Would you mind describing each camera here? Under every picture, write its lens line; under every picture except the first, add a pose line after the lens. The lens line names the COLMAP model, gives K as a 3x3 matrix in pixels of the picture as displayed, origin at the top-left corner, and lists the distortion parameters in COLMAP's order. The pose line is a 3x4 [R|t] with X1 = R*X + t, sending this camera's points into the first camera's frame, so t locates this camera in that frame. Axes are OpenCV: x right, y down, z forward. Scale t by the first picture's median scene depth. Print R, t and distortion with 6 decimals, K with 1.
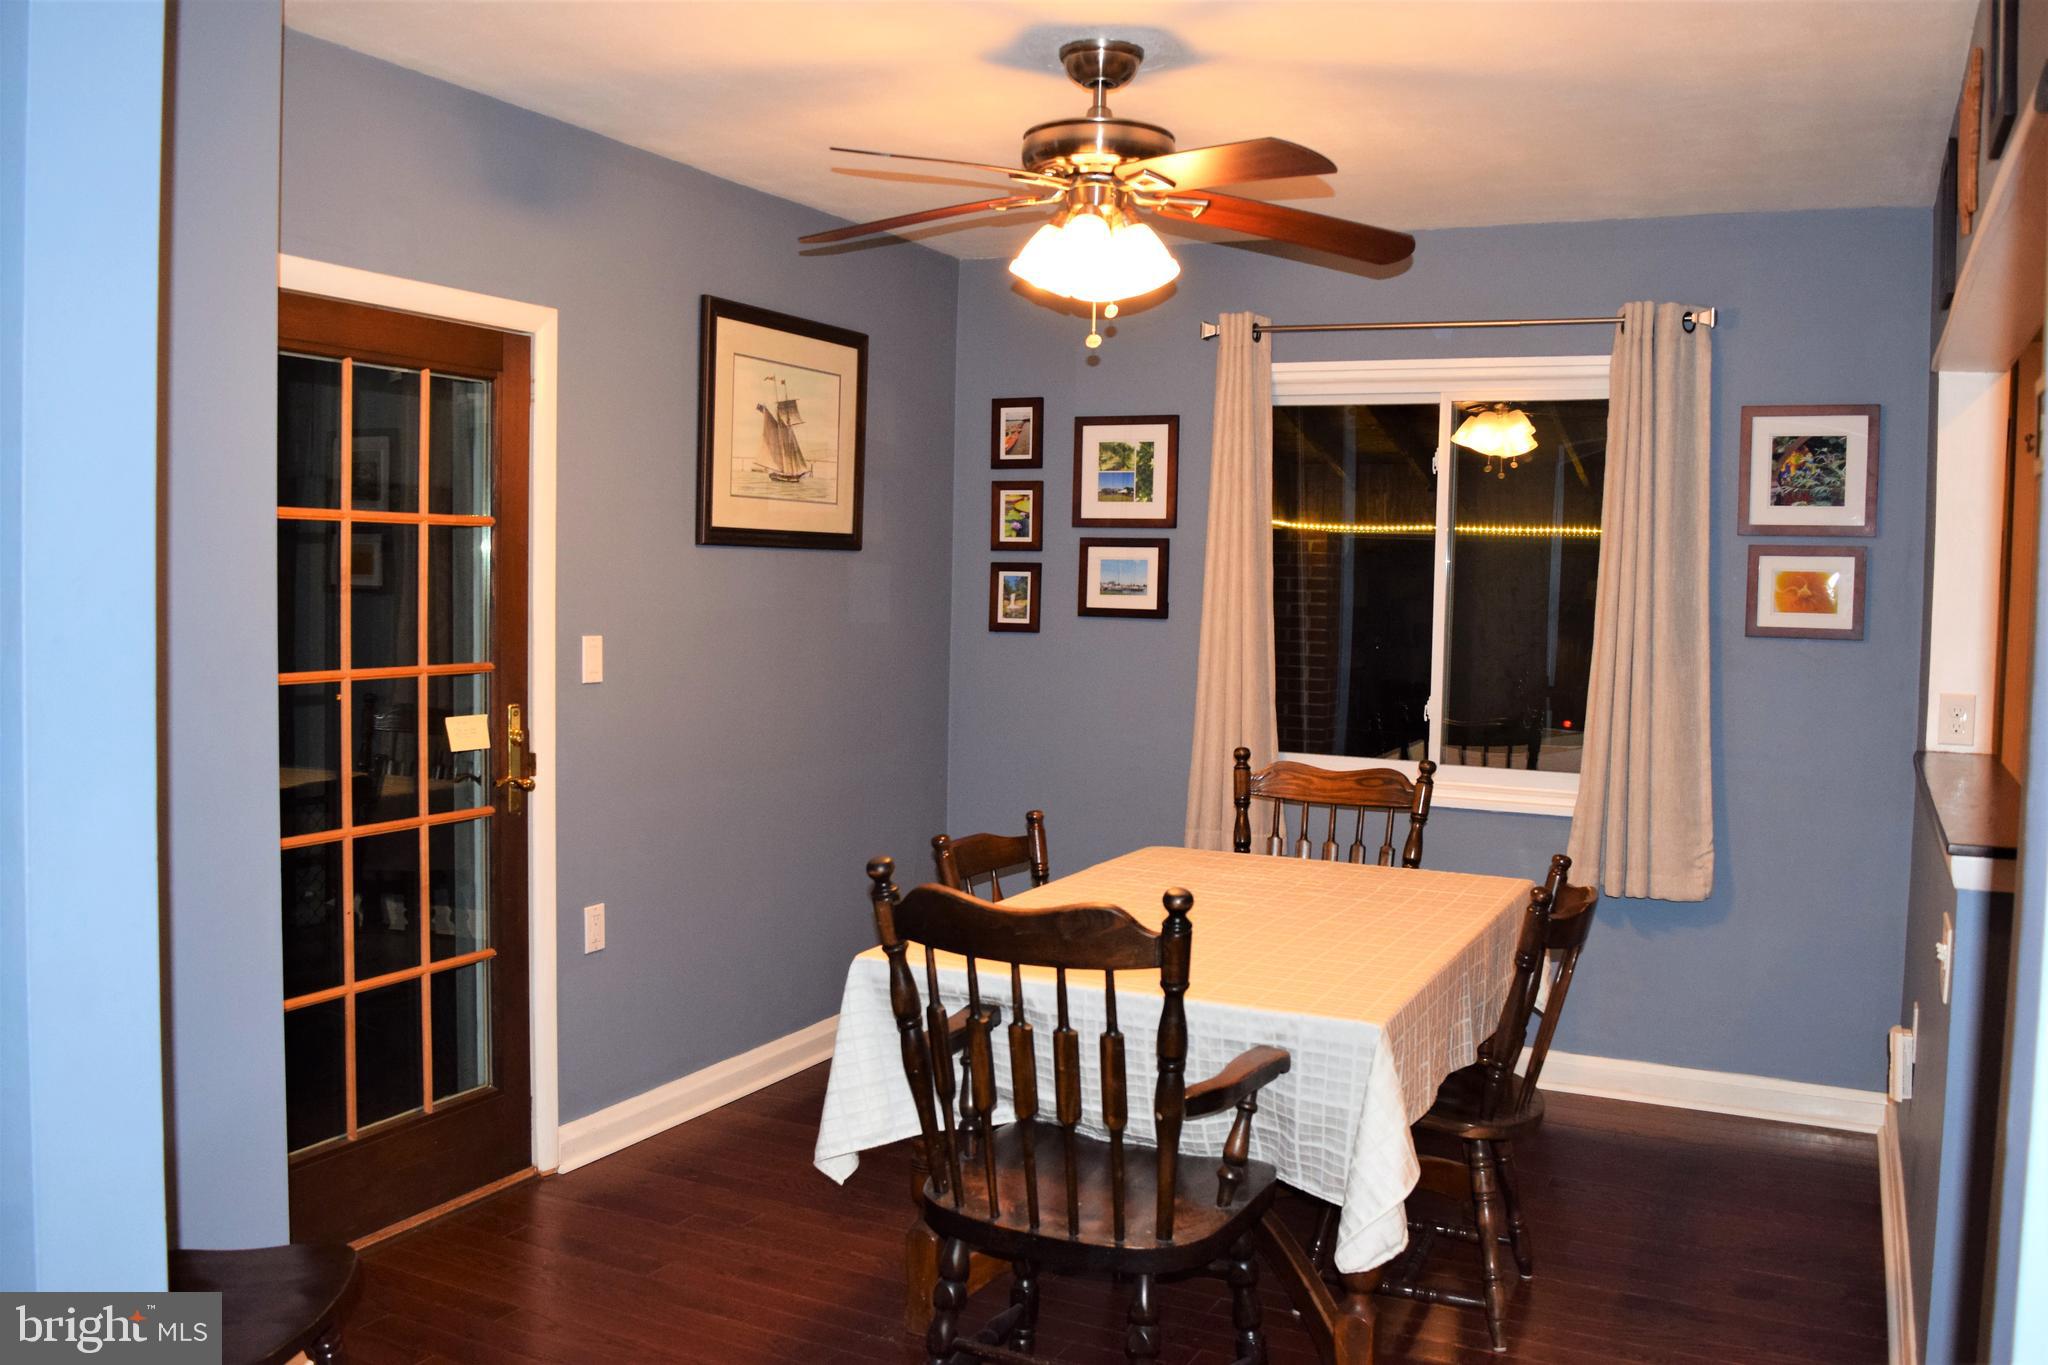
lens RADIAL K [[1728.3, 0, 1015.1], [0, 1728.3, 682.0], [0, 0, 1]] dist [-0.077789, 0.005898]
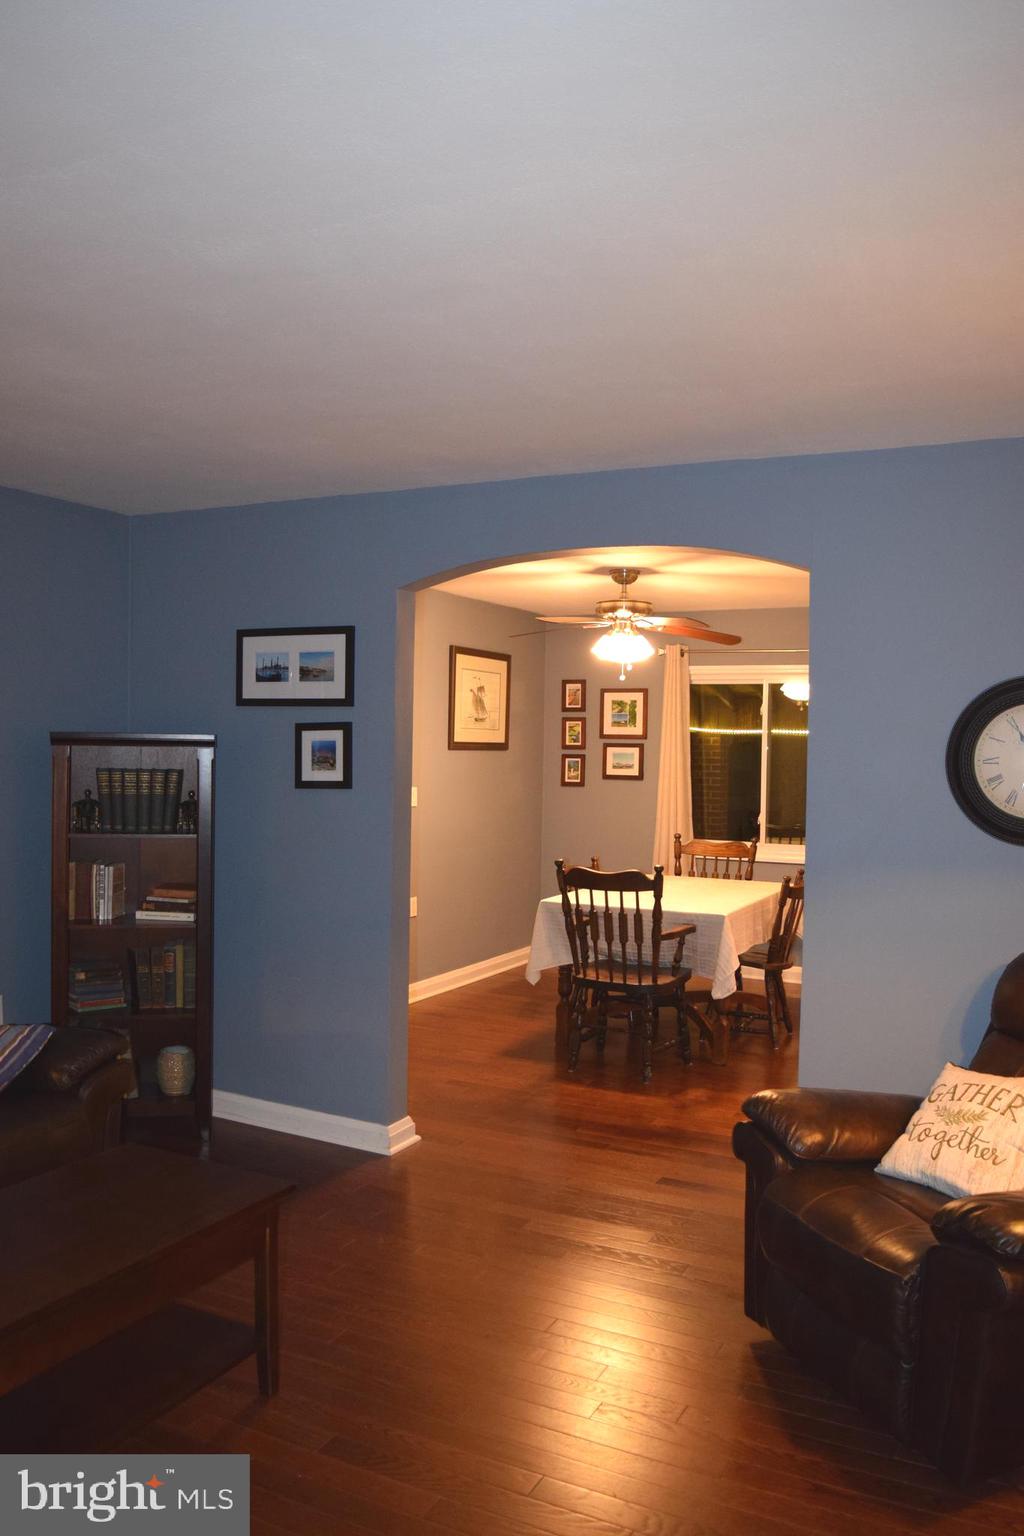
lens RADIAL K [[1202.6, 0, 496.5], [0, 1202.6, 779.4], [0, 0, 1]] dist [-0.086338, 0.006792]
pose [[0.999873, -0.003636, -0.015501, -0.091956], [0.003064, 0.999318, -0.036786, 0.023326], [0.015624, 0.036733, 0.999203, -0.658353]]
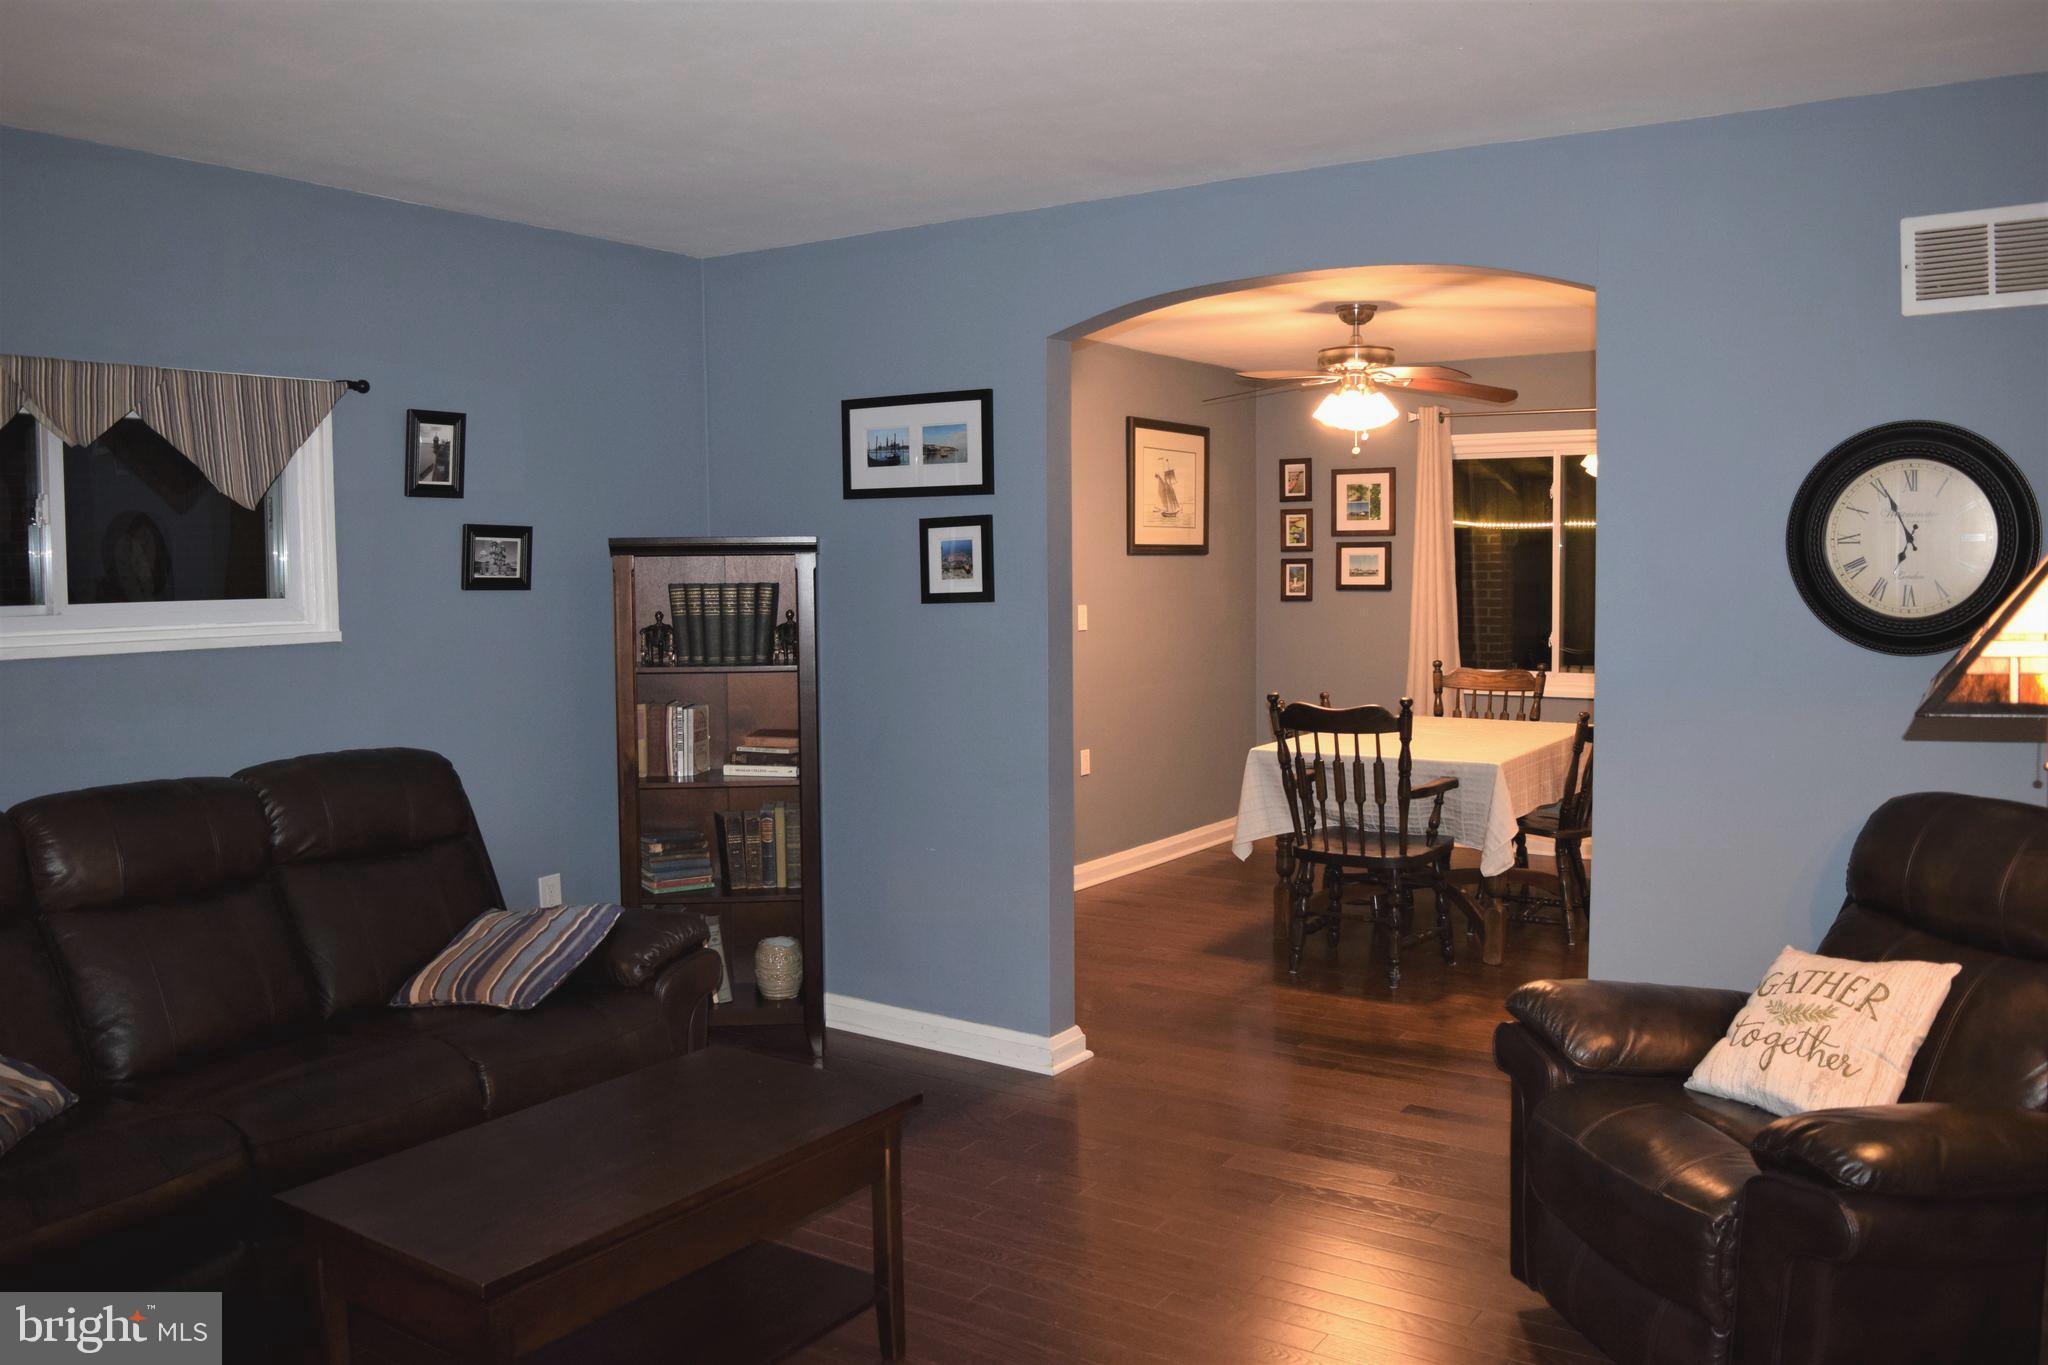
lens RADIAL K [[1603.5, 0, 1027.9], [0, 1603.5, 670.9], [0, 0, 1]] dist [-0.086338, 0.006792]
pose [[0.991621, -0.021857, -0.127322, -0.076921], [0.022211, 0.999752, 0.001362, 0.037211], [0.127260, -0.004179, 0.991861, -0.675423]]
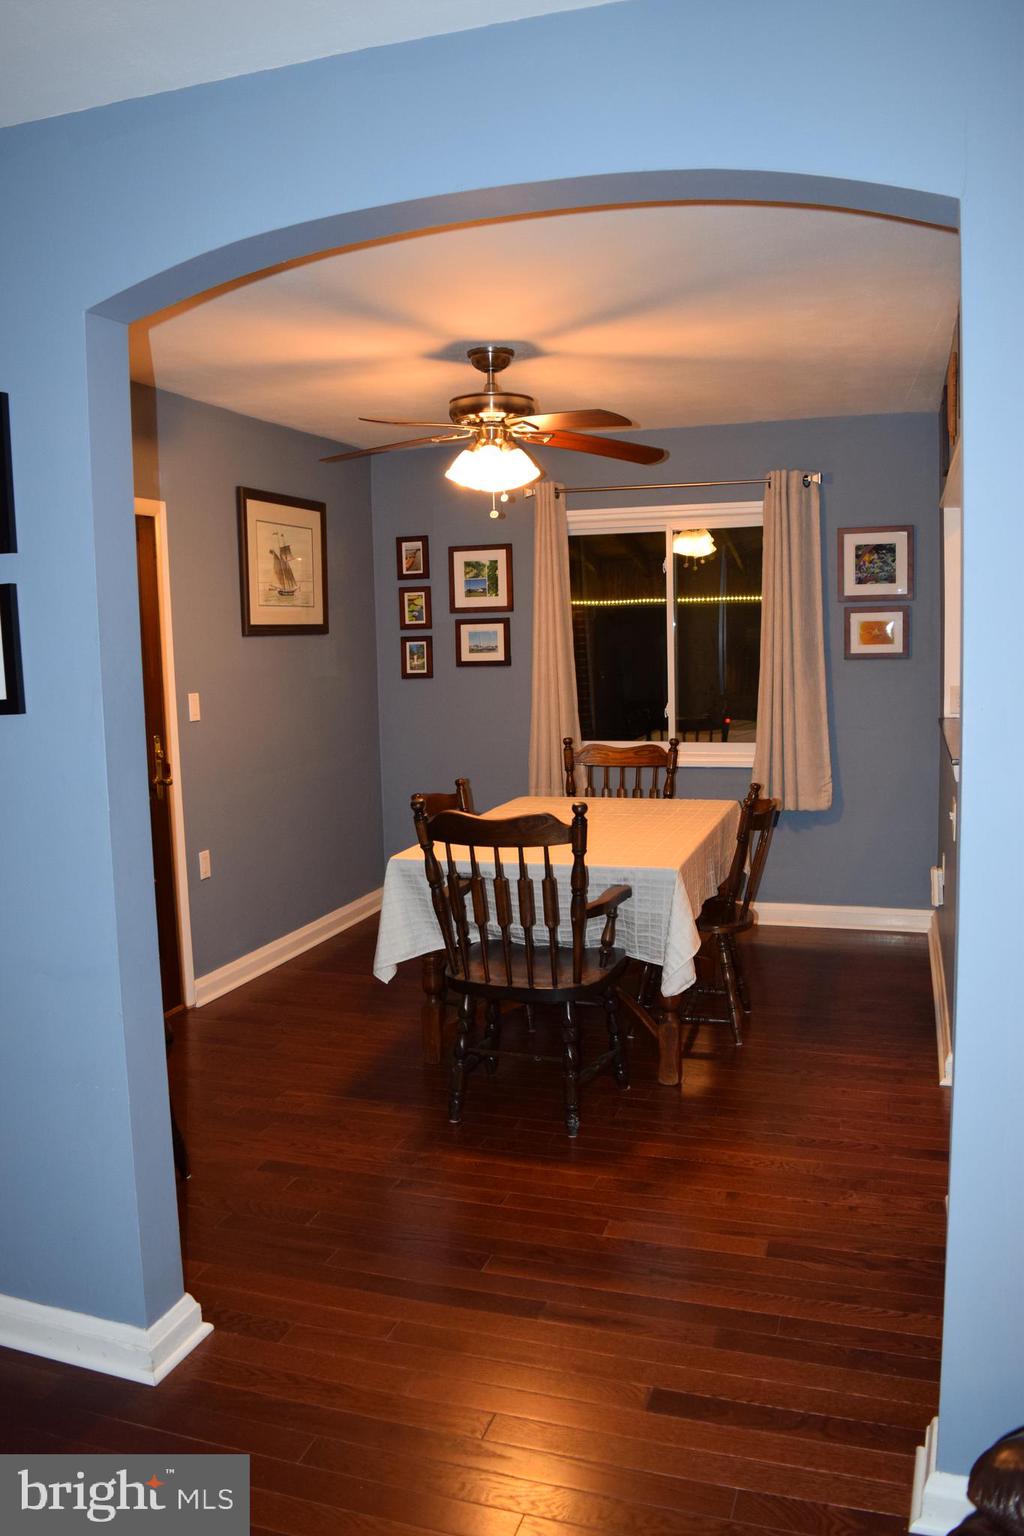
lens RADIAL K [[1202.6, 0, 487.4], [0, 1202.6, 783.2], [0, 0, 1]] dist [-0.086338, 0.006792]
pose [[0.991297, -0.062055, 0.116104, -0.092320], [0.055014, 0.996502, 0.062901, 0.002961], [-0.119601, -0.055967, 0.991243, -0.193517]]
